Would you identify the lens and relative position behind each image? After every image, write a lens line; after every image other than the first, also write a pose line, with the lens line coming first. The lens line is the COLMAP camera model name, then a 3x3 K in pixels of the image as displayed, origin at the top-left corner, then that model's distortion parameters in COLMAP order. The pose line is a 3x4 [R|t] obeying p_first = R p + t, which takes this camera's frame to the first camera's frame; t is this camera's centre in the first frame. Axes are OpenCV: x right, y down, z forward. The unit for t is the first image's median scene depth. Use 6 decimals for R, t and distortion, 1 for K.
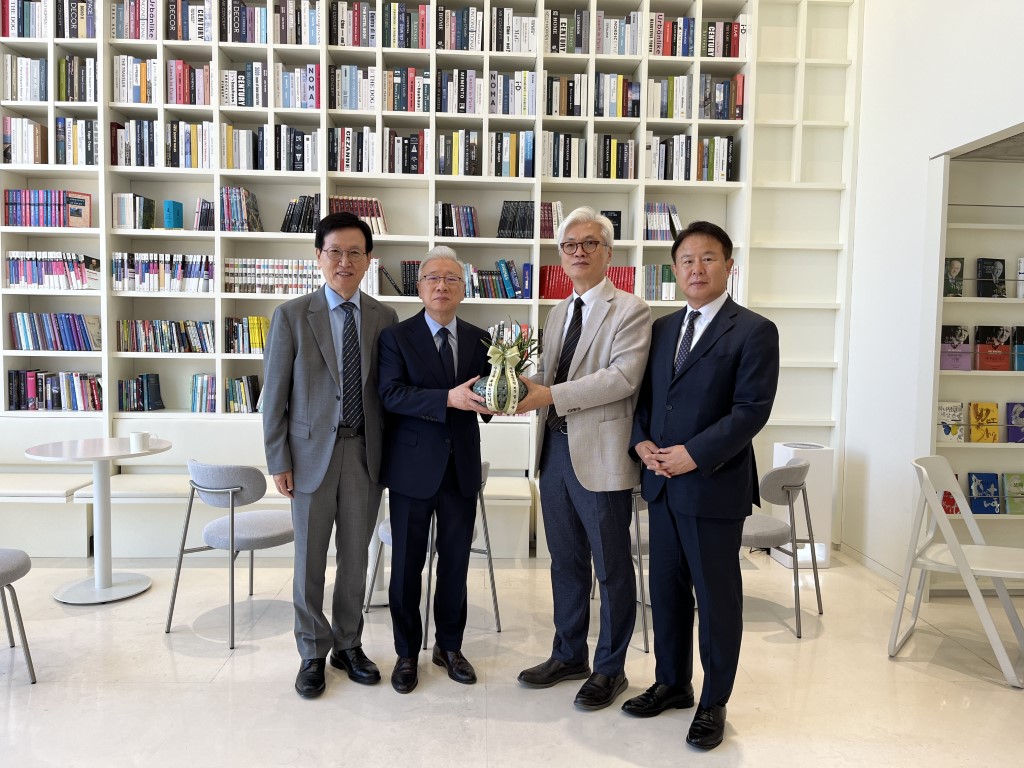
lens RADIAL K [[772.8, 0, 507.5], [0, 772.8, 383.6], [0, 0, 1]] dist [0.002471, -0.002302]
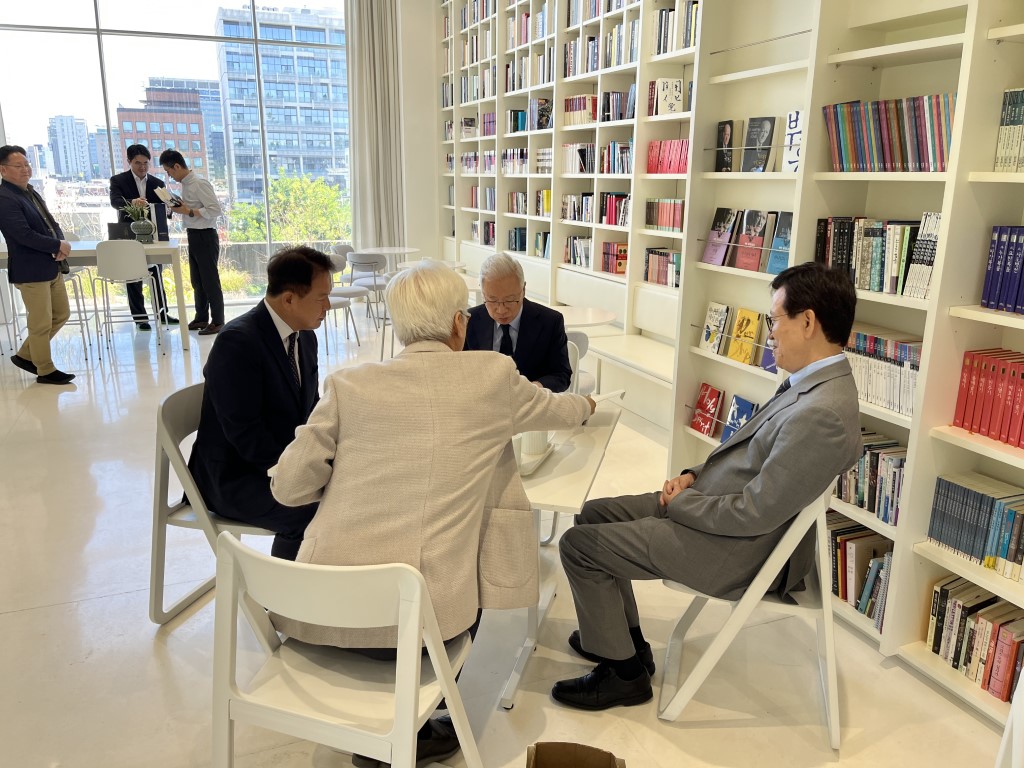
lens RADIAL K [[772.8, 0, 509.5], [0, 772.8, 381.5], [0, 0, 1]] dist [0.002471, -0.002302]
pose [[0.359530, 0.225227, -0.905544, 1.259946], [-0.054602, 0.973849, 0.220537, -0.064661], [0.931534, -0.029845, 0.362426, 0.494062]]
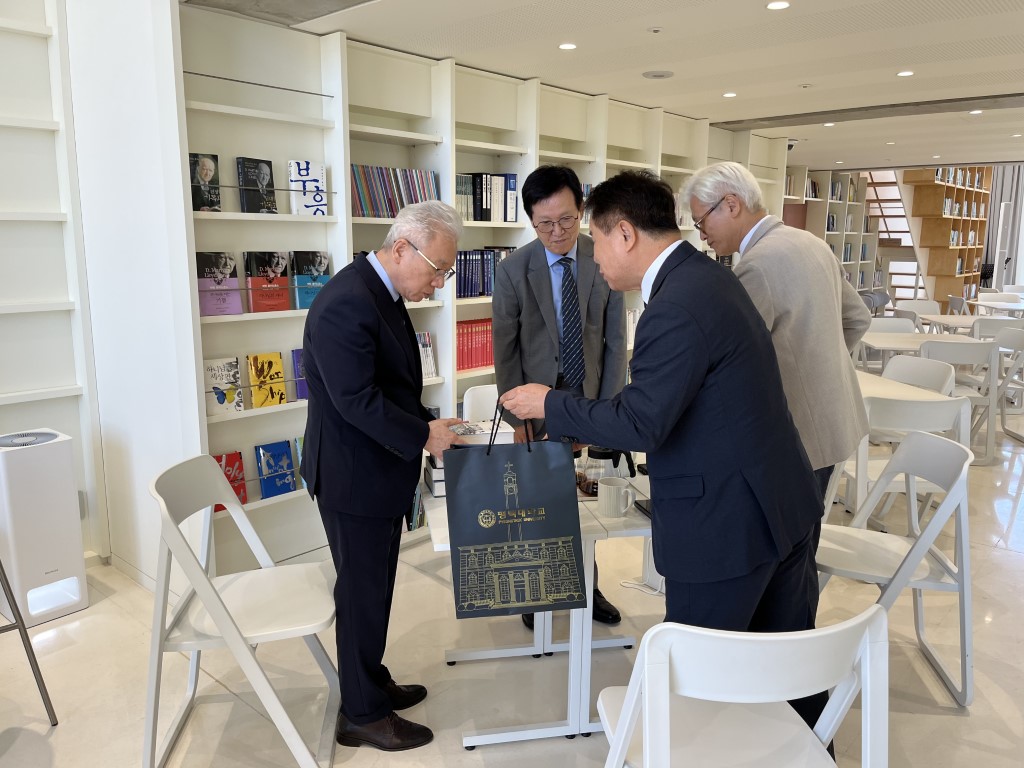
lens RADIAL K [[772.8, 0, 509.4], [0, 772.8, 382.0], [0, 0, 1]] dist [0.002471, -0.002302]
pose [[0.692063, -0.139217, 0.708285, 0.242267], [0.046904, 0.987825, 0.148333, -0.049424], [-0.720311, -0.069434, 0.690167, 0.301976]]
